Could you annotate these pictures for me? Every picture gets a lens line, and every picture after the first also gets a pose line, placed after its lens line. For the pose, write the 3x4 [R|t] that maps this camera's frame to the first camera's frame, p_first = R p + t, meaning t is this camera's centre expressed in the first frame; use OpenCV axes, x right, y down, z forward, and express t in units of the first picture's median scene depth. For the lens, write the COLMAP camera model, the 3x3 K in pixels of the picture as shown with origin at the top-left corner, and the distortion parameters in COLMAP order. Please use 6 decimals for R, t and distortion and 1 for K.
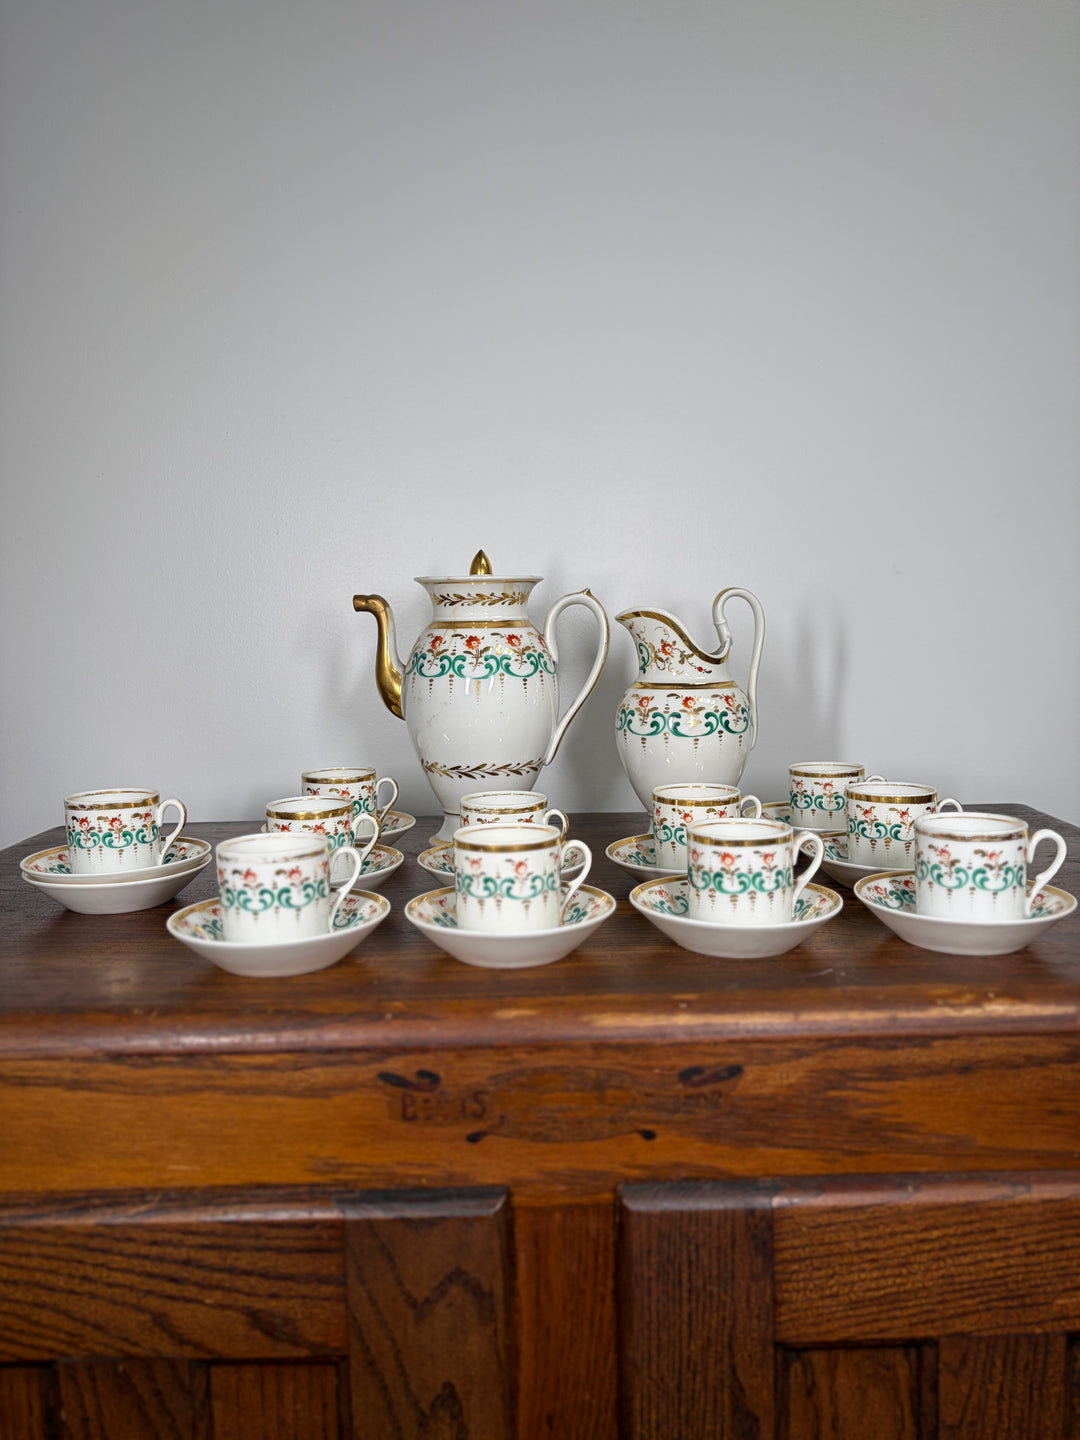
lens RADIAL K [[1130.3, 0, 518.5], [0, 1130.3, 698.6], [0, 0, 1]] dist [0.000240, -0.028134]
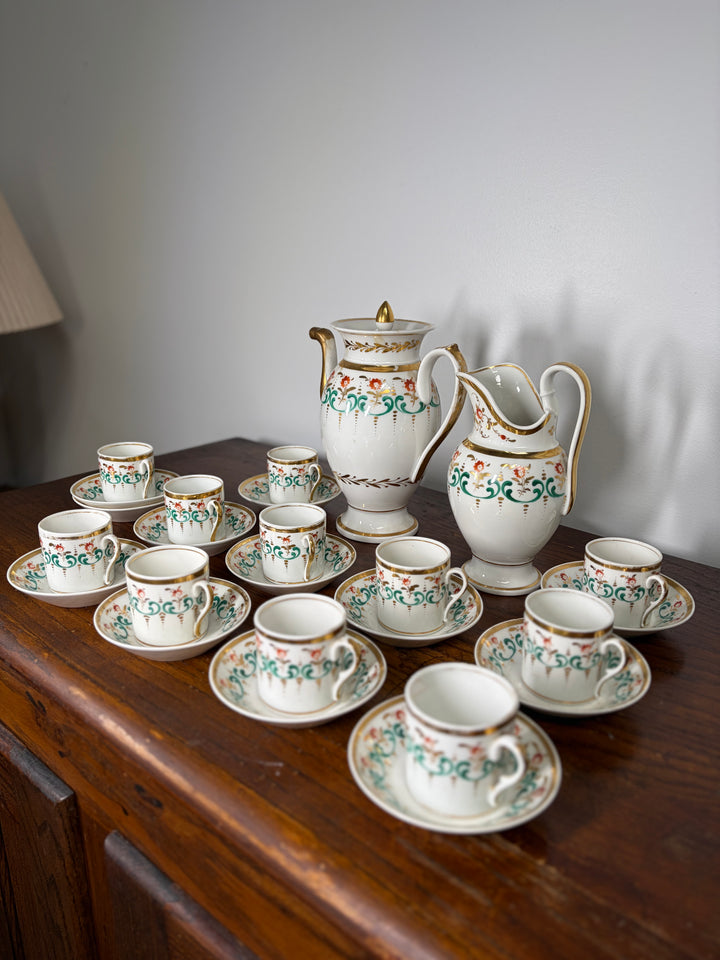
lens RADIAL K [[744.2, 0, 331.5], [0, 744.2, 475.5], [0, 0, 1]] dist [-0.010649, -0.004522]
pose [[0.751077, 0.230216, -0.618776, 0.561008], [-0.073466, 0.960557, 0.268203, -0.196043], [0.656115, -0.155982, 0.738365, 0.408099]]
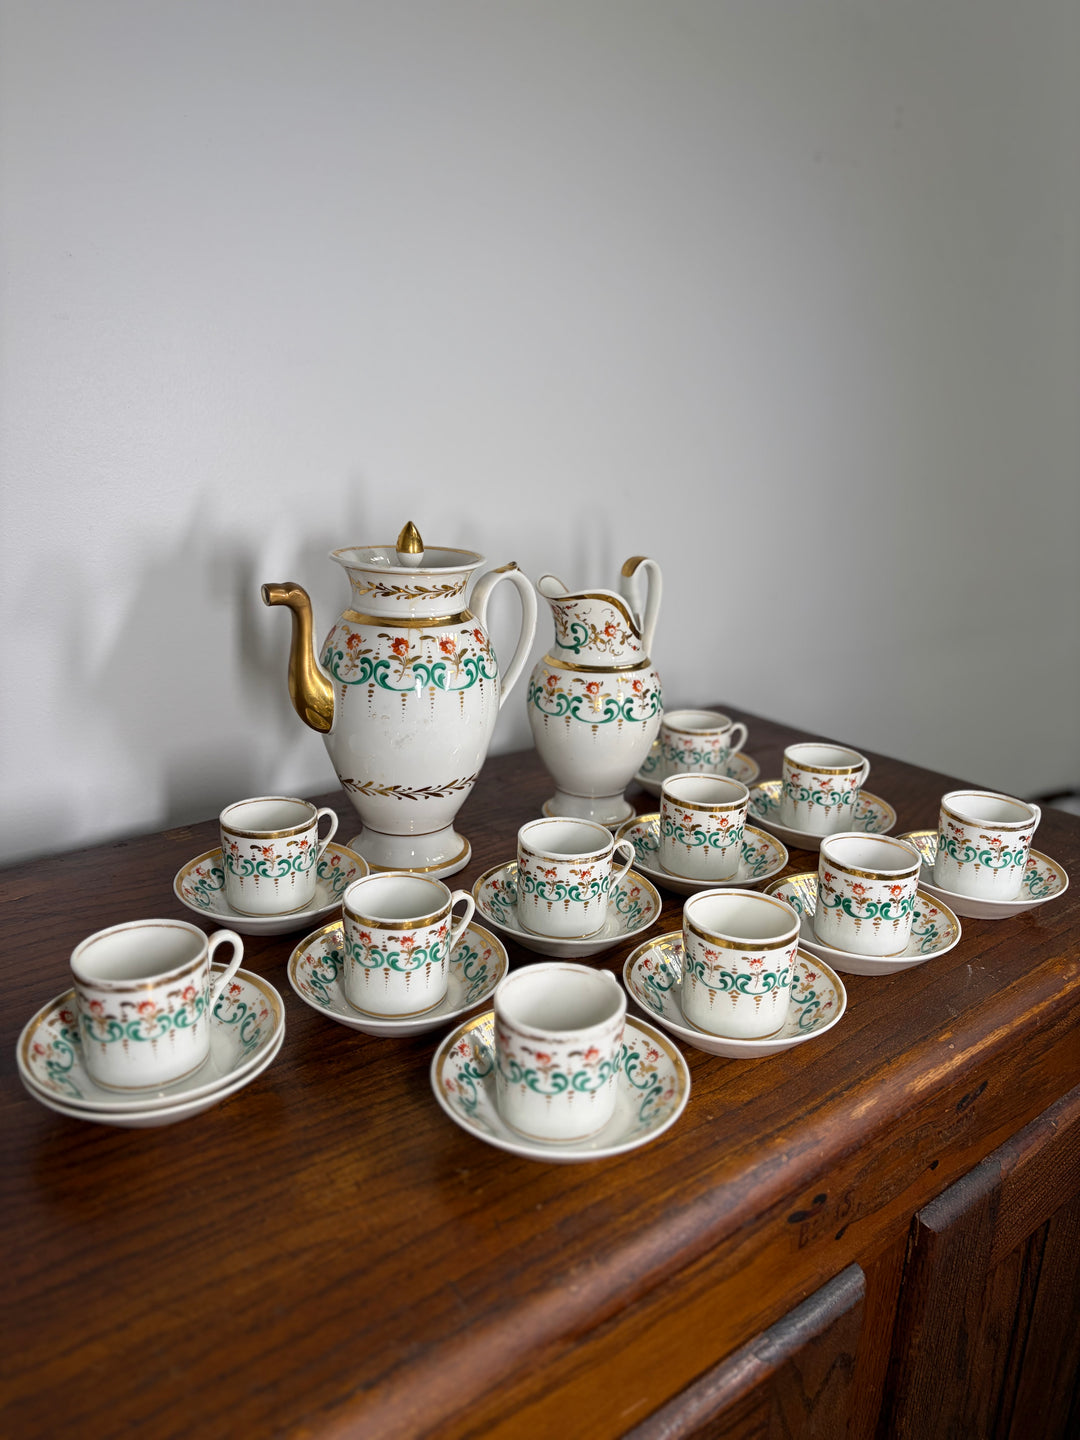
lens RADIAL K [[1130.3, 0, 518.5], [0, 1130.3, 698.6], [0, 0, 1]] dist [0.000240, -0.028134]
pose [[0.768718, -0.134267, 0.625336, -0.613390], [-0.002556, 0.977064, 0.212930, -0.219400], [-0.639583, -0.165282, 0.750744, 0.369971]]
